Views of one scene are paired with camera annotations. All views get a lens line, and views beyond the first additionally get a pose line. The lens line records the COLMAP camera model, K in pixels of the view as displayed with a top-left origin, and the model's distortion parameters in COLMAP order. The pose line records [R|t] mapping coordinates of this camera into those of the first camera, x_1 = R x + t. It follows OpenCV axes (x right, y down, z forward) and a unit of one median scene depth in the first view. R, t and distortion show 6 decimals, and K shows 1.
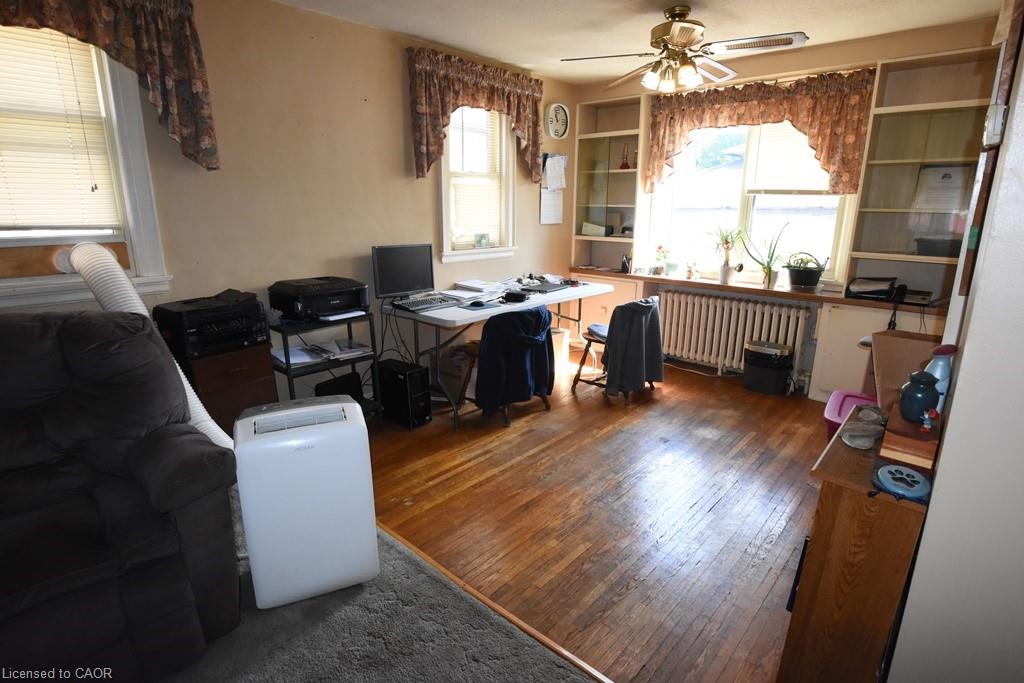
lens RADIAL K [[526.1, 0, 514.1], [0, 526.1, 335.6], [0, 0, 1]] dist [-0.020644, 0.000763]
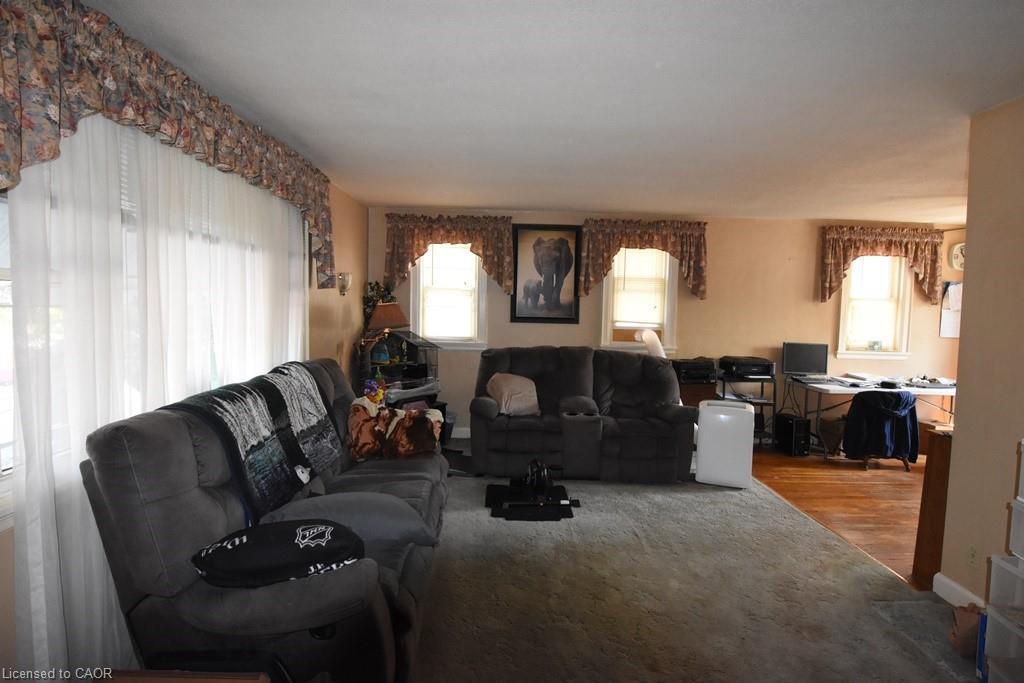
lens RADIAL K [[526.1, 0, 515.8], [0, 526.1, 338.3], [0, 0, 1]] dist [-0.020644, 0.000763]
pose [[0.687463, 0.055966, -0.724060, 0.330642], [-0.197671, 0.973802, -0.112410, 0.164774], [0.698800, 0.220403, 0.680516, -0.693658]]
